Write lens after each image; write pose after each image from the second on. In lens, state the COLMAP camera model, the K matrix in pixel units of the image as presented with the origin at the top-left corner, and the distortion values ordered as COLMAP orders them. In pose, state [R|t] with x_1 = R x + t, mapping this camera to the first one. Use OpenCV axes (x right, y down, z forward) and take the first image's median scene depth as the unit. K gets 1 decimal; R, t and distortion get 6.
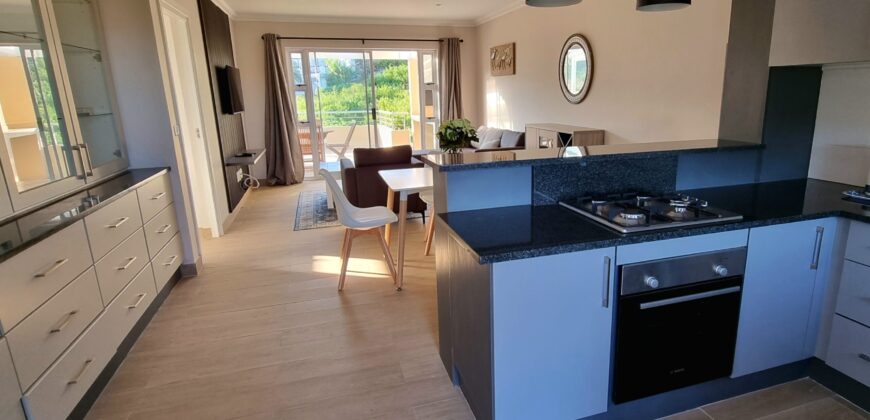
lens RADIAL K [[475.1, 0, 497.9], [0, 475.1, 208.9], [0, 0, 1]] dist [-0.002679, 0.000561]
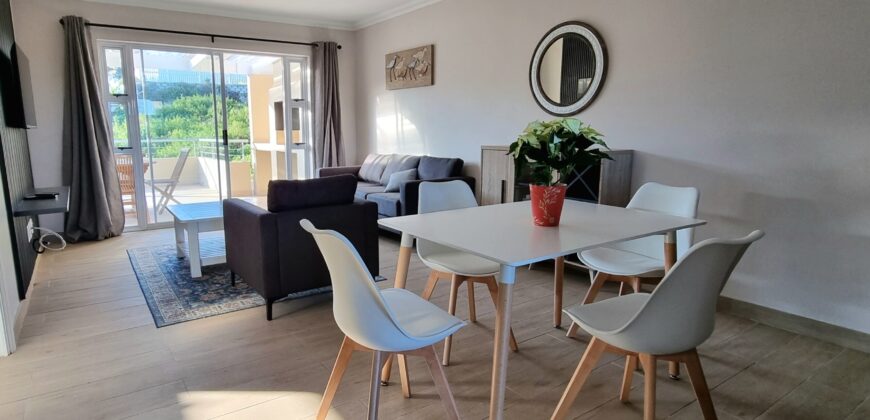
lens RADIAL K [[475.1, 0, 398.8], [0, 475.1, 211.9], [0, 0, 1]] dist [-0.002679, 0.000561]
pose [[0.974139, -0.030420, 0.223894, -0.179062], [0.045727, 0.996934, -0.063501, -0.027692], [-0.221276, 0.072097, 0.972543, 0.247636]]
